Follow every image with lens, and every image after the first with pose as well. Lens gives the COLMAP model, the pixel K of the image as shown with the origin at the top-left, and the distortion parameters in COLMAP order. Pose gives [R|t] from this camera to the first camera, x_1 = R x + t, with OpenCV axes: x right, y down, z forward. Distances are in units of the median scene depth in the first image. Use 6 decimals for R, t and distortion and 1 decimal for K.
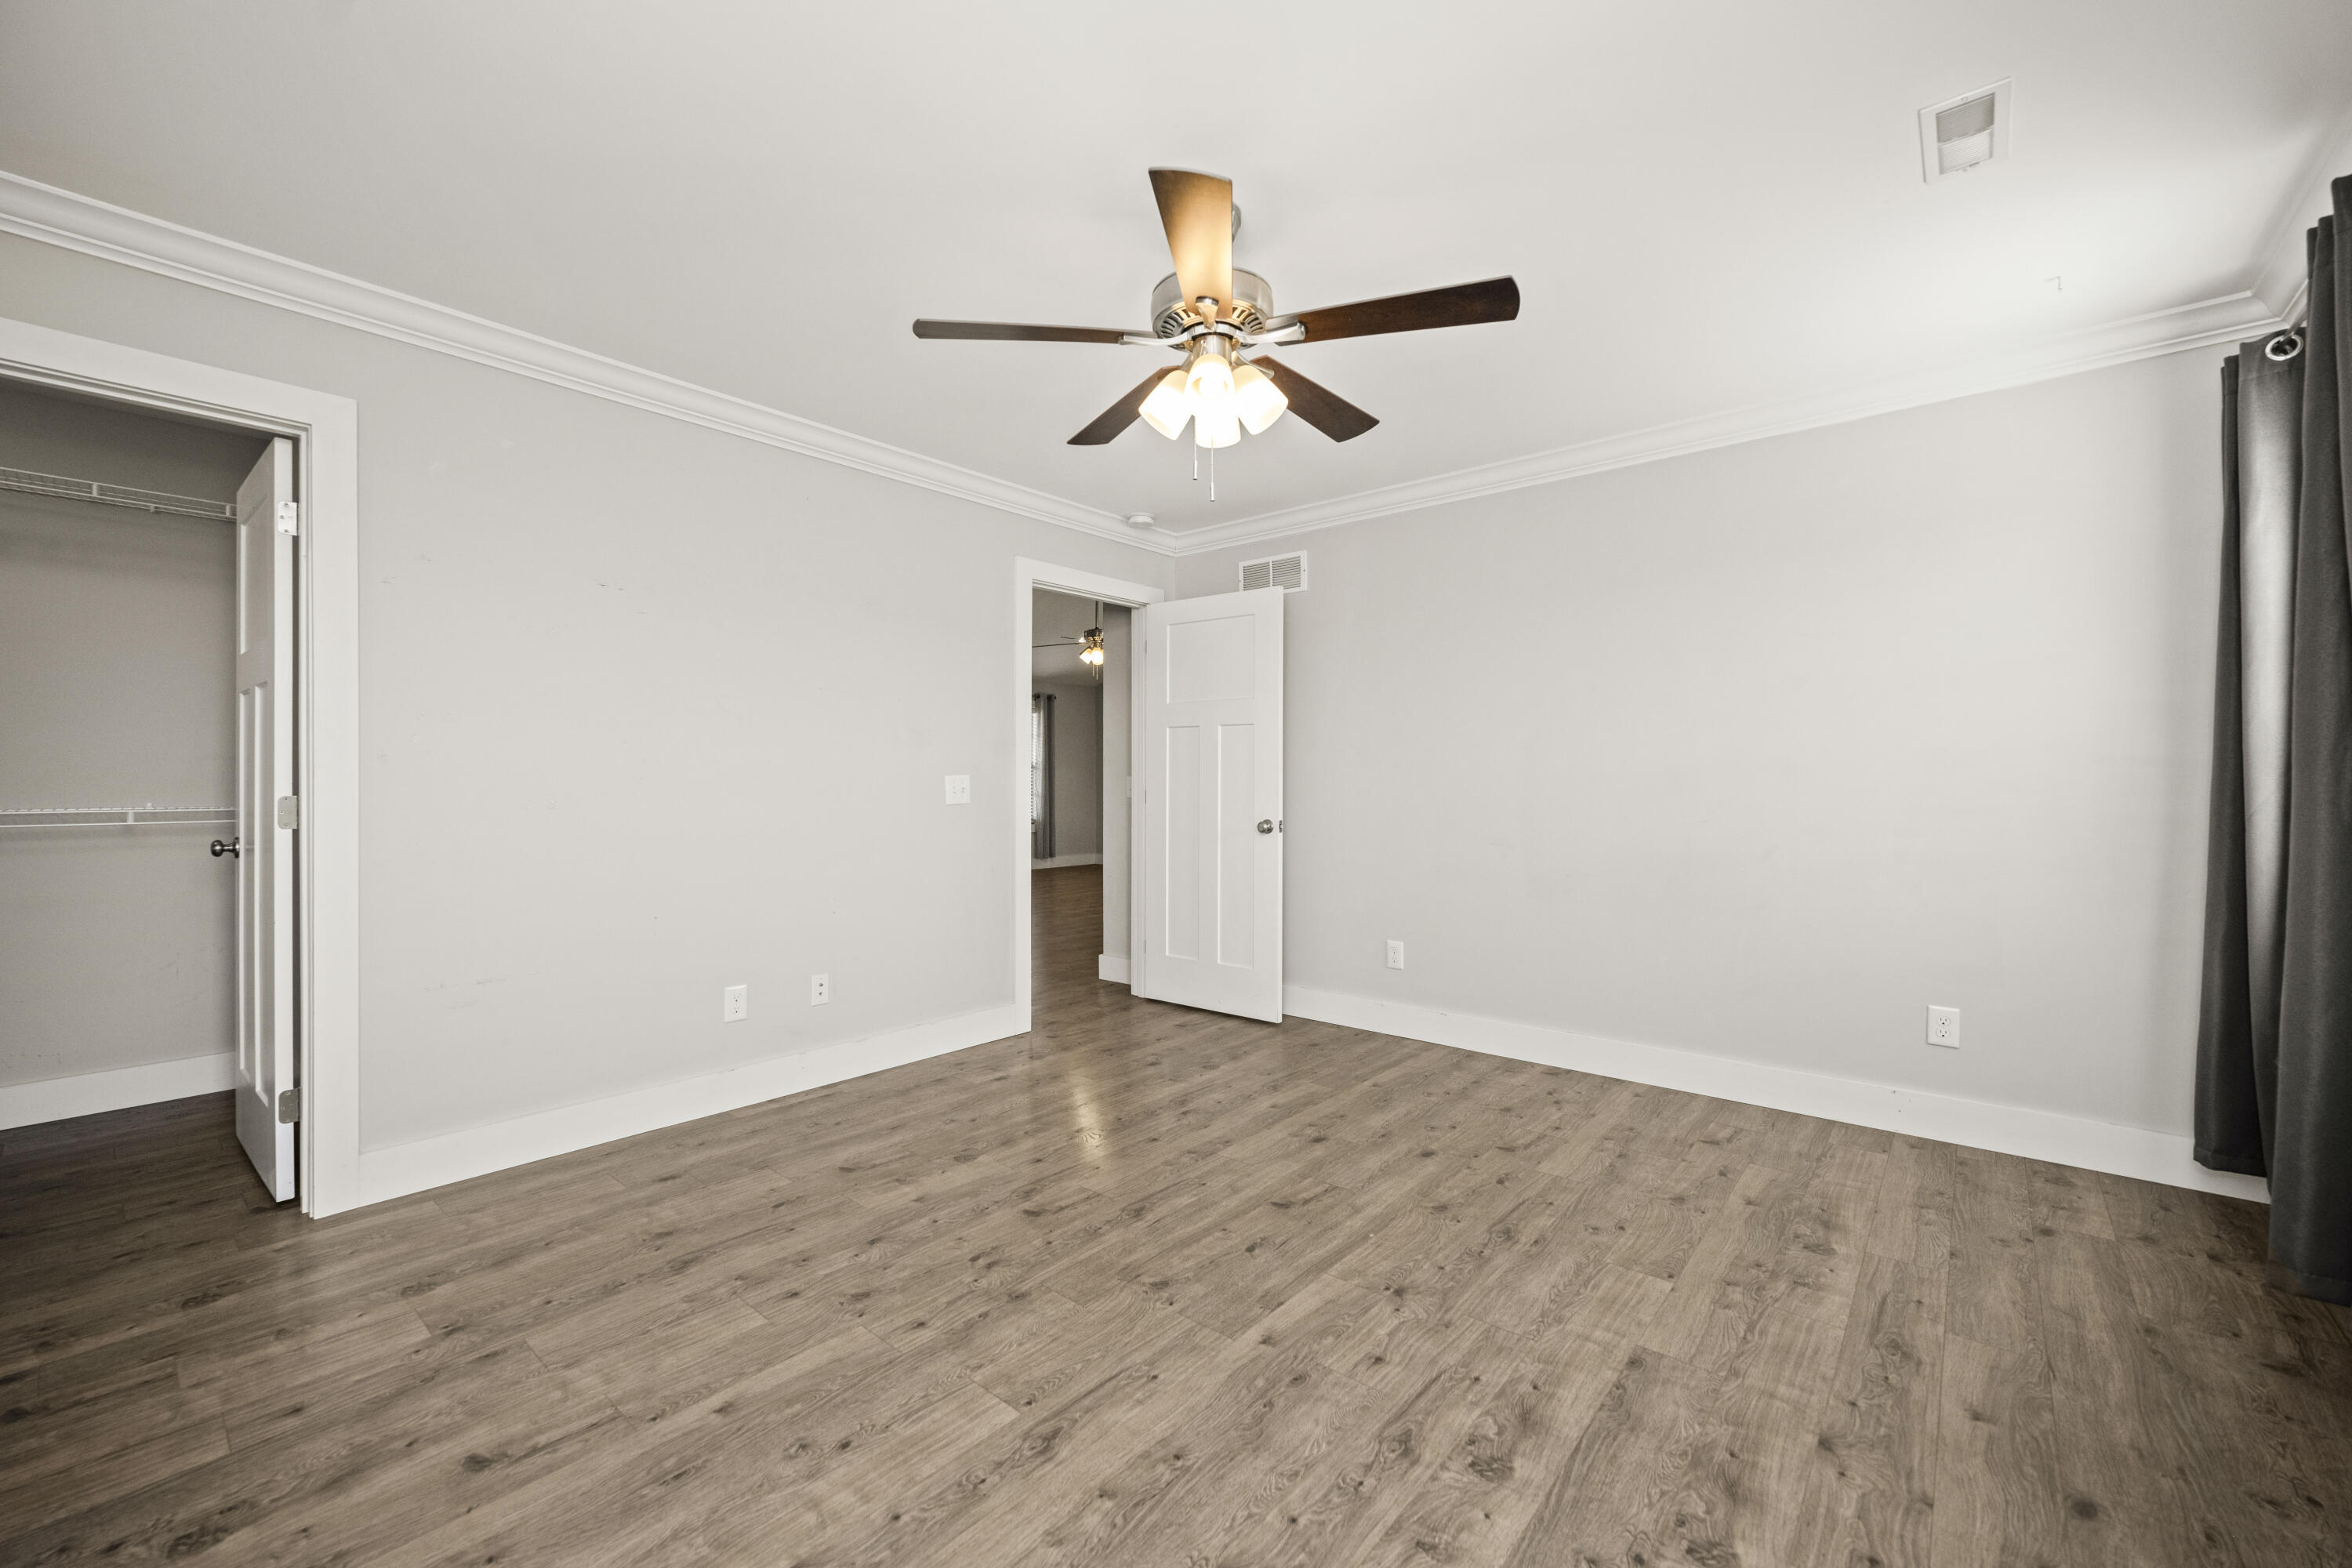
lens RADIAL K [[943.1, 0, 1167.7], [0, 943.1, 776.0], [0, 0, 1]] dist [-0.000401, -0.000223]
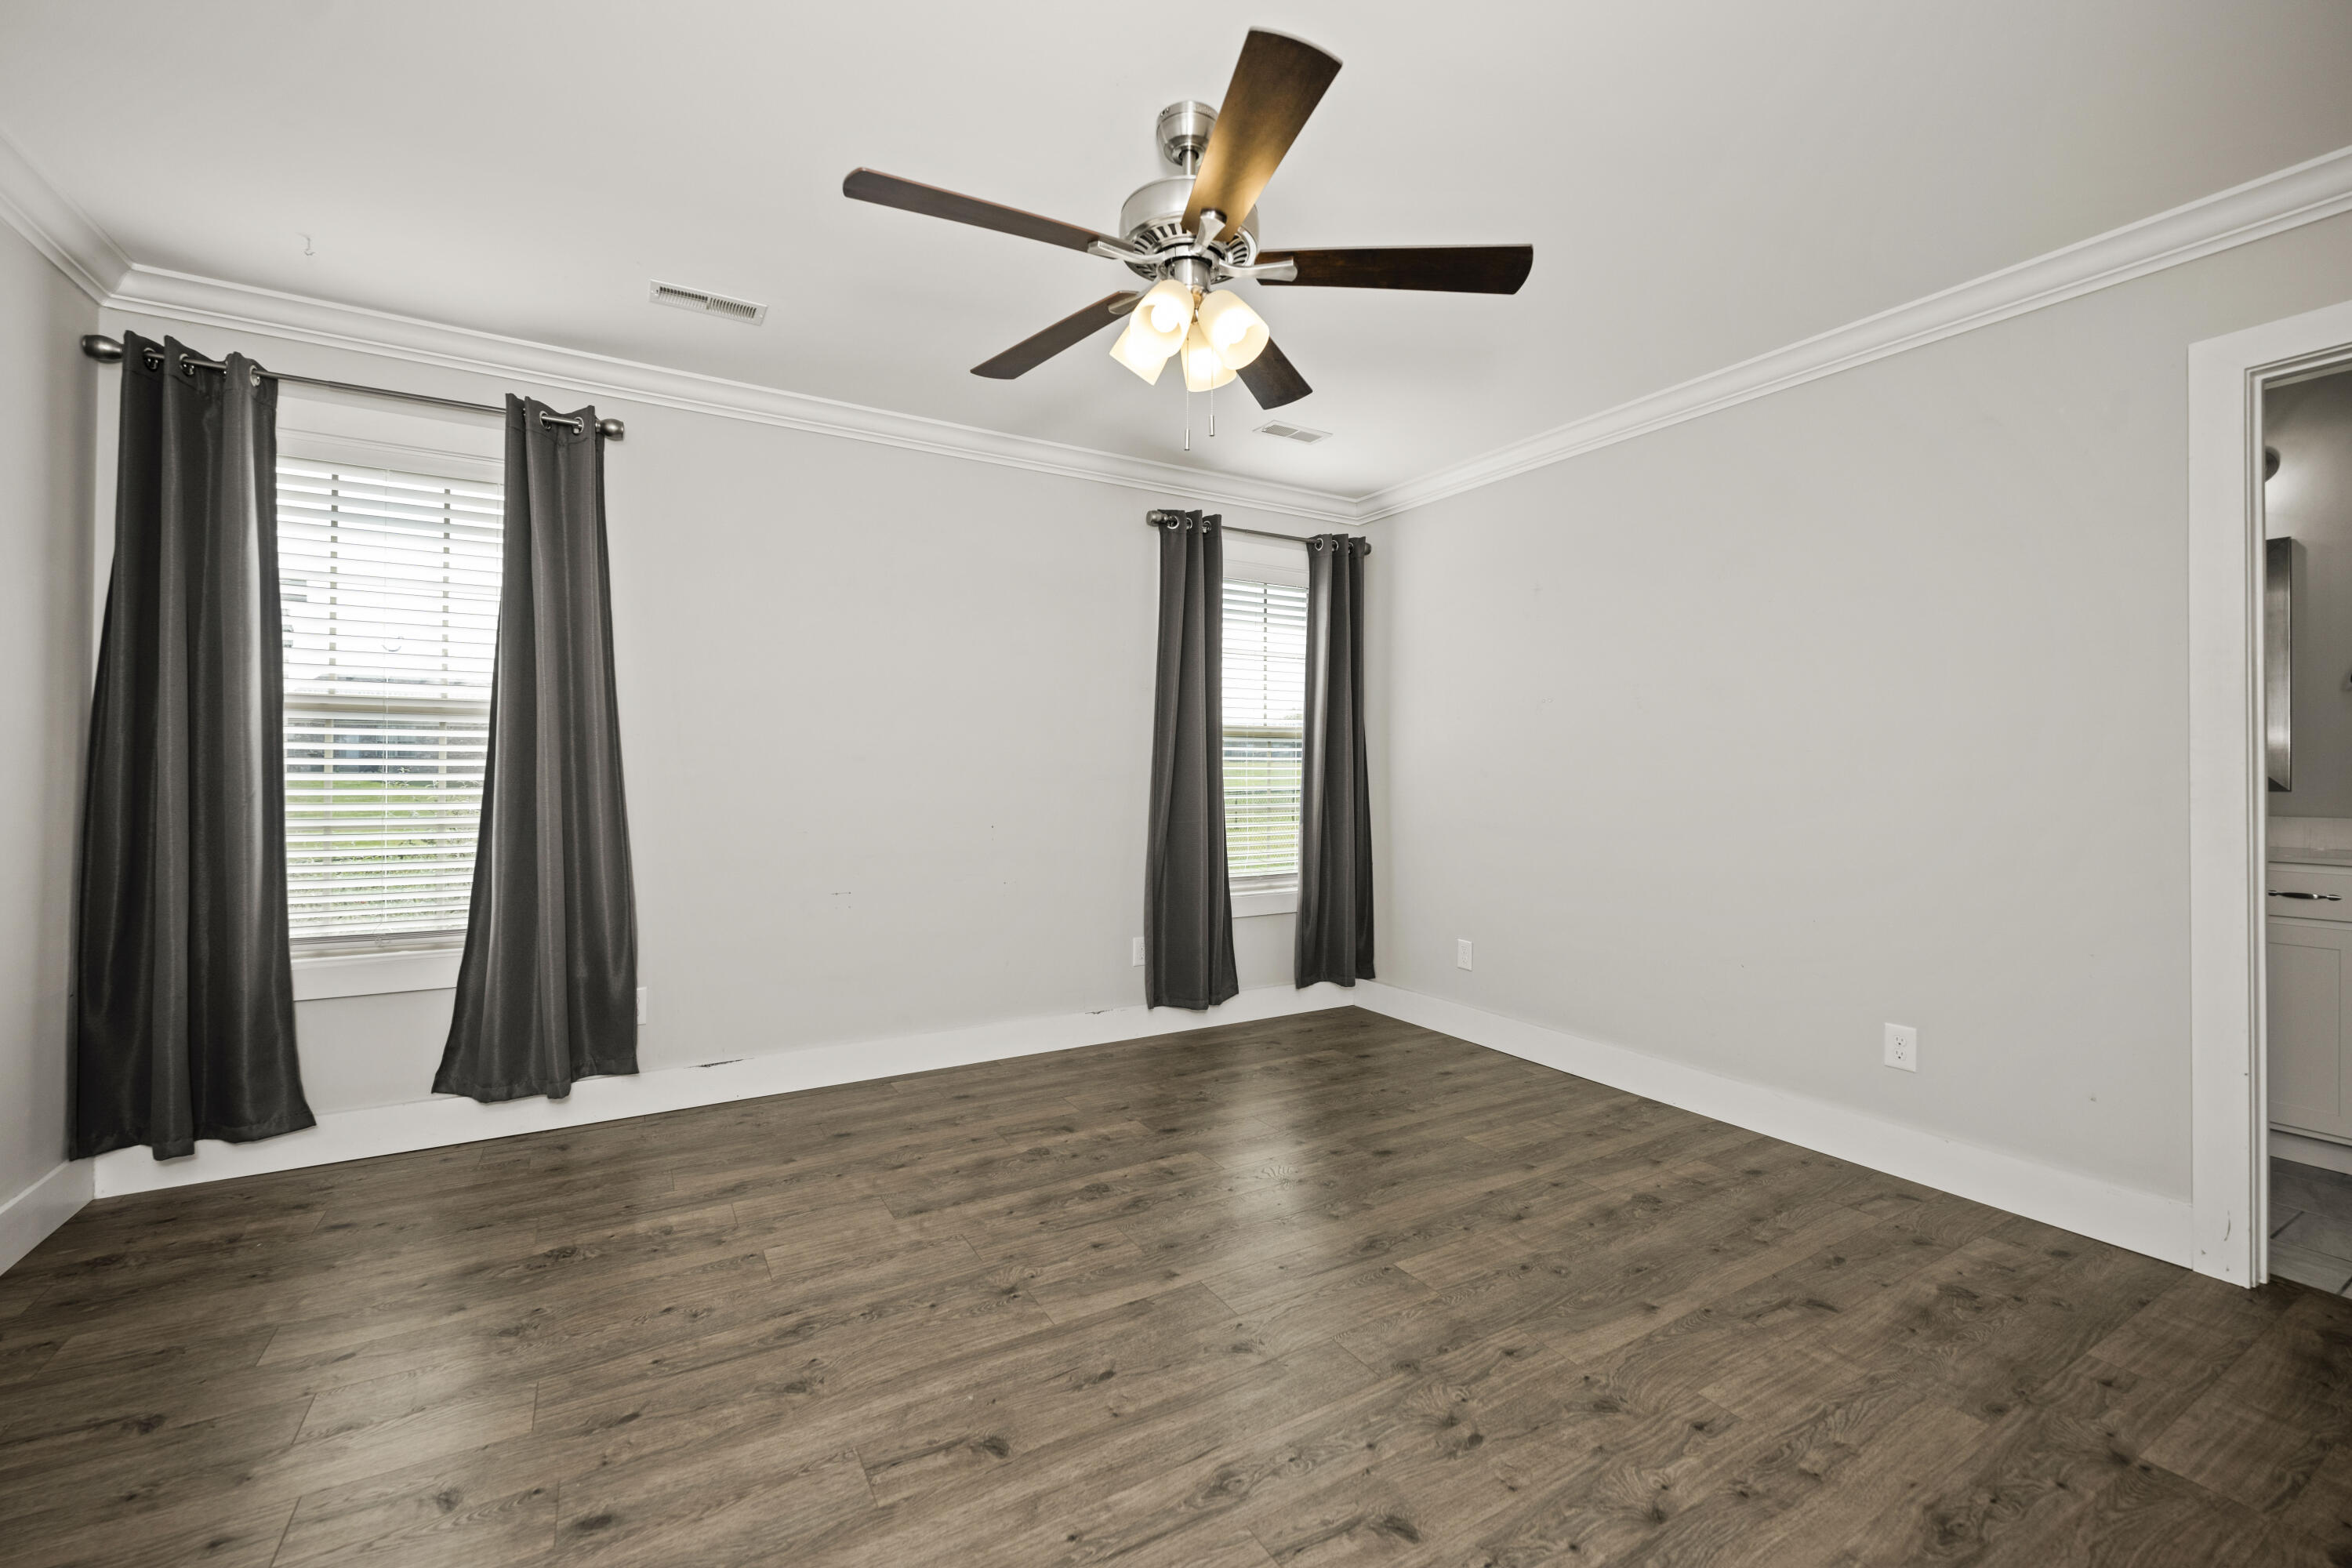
lens RADIAL K [[943.1, 0, 1167.7], [0, 943.1, 776.0], [0, 0, 1]] dist [-0.000401, -0.000223]
pose [[-0.944066, -0.007188, 0.329677, -0.232508], [-0.007749, 0.999970, -0.000387, 0.010223], [-0.329664, -0.002920, -0.944094, 1.890032]]
